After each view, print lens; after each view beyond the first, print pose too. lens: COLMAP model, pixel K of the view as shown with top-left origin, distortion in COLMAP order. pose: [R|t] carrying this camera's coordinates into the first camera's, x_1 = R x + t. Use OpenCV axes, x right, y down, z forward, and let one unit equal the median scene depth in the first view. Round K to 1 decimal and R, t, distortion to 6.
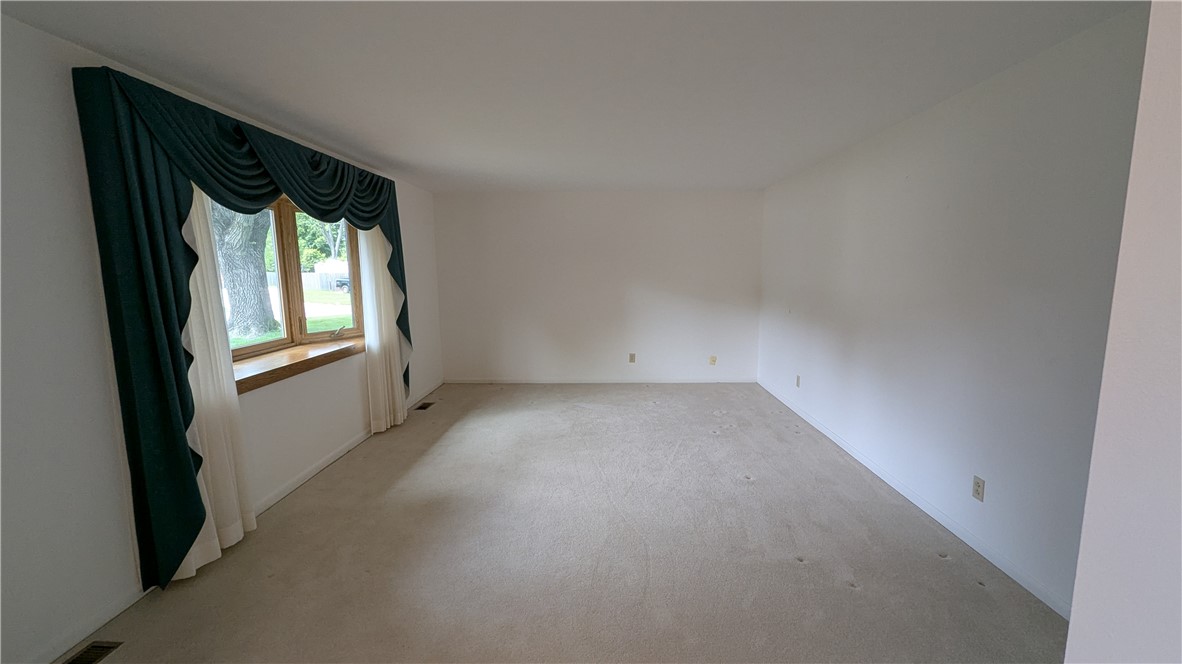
lens RADIAL K [[486.5, 0, 597.6], [0, 486.5, 342.1], [0, 0, 1]] dist [0.000097, -0.000211]
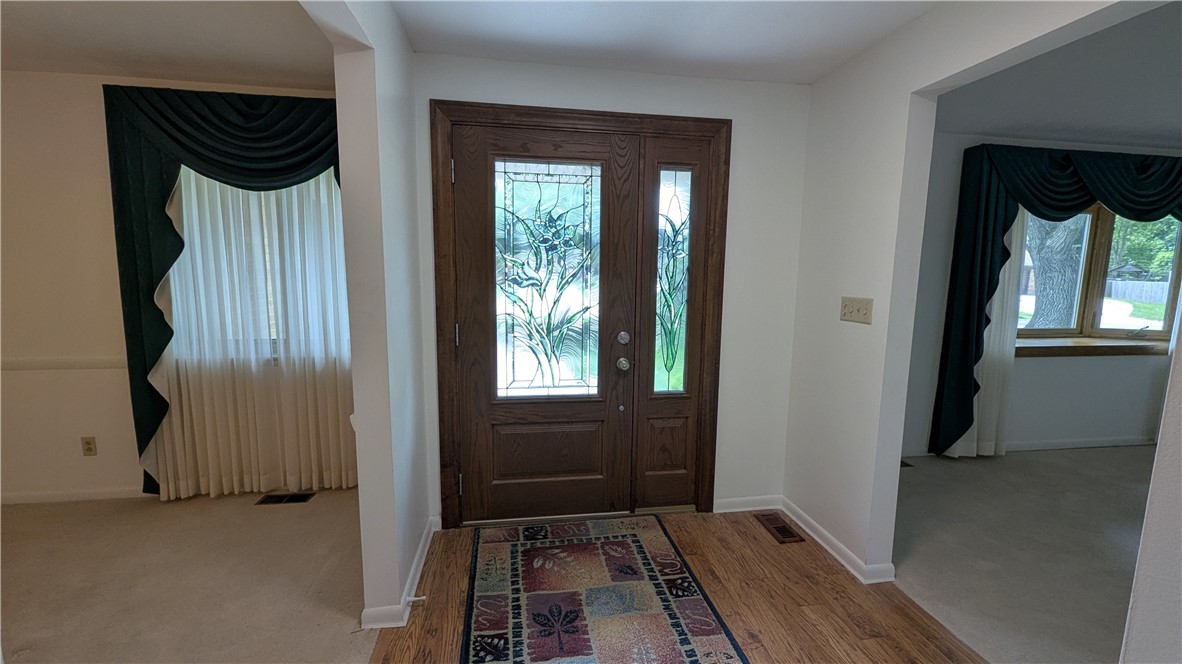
lens RADIAL K [[486.5, 0, 598.7], [0, 486.5, 332.7], [0, 0, 1]] dist [0.000097, -0.000211]
pose [[0.184613, 0.133255, -0.973736, 0.291389], [-0.163240, 0.981161, 0.103323, 0.076154], [0.969160, 0.139877, 0.202888, -0.333757]]
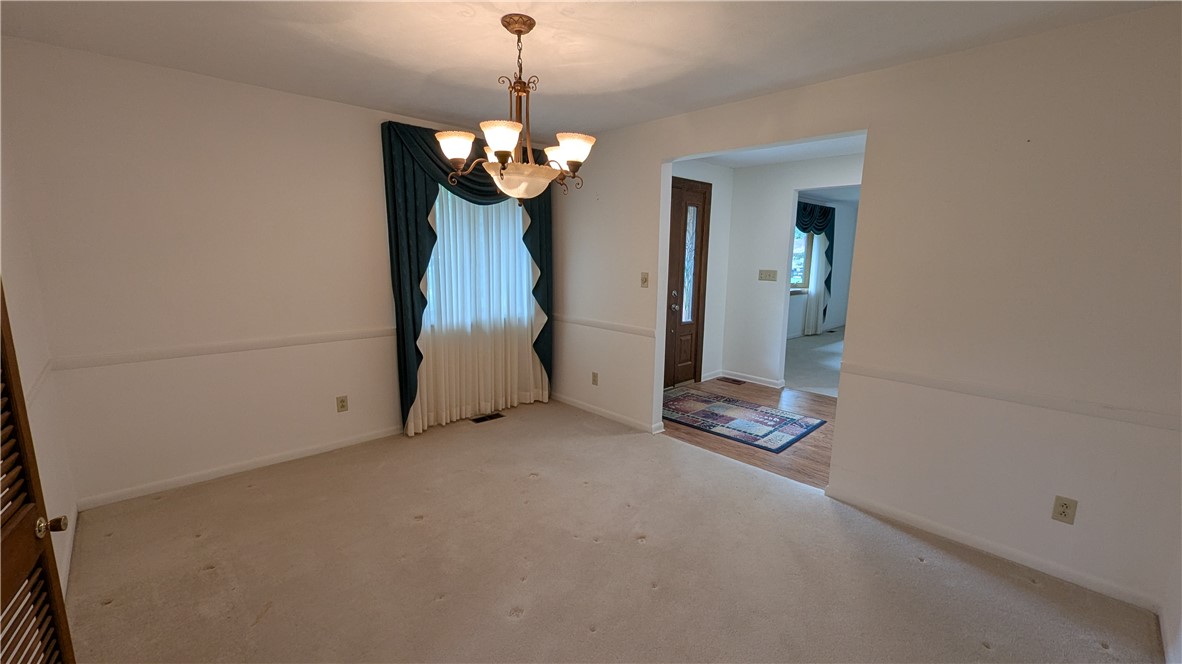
lens RADIAL K [[486.5, 0, 590.8], [0, 486.5, 333.9], [0, 0, 1]] dist [0.000097, -0.000211]
pose [[0.703884, 0.136515, -0.697073, 0.418266], [-0.128535, 0.989636, 0.064021, 0.219948], [0.698589, 0.044535, 0.714136, -1.393779]]
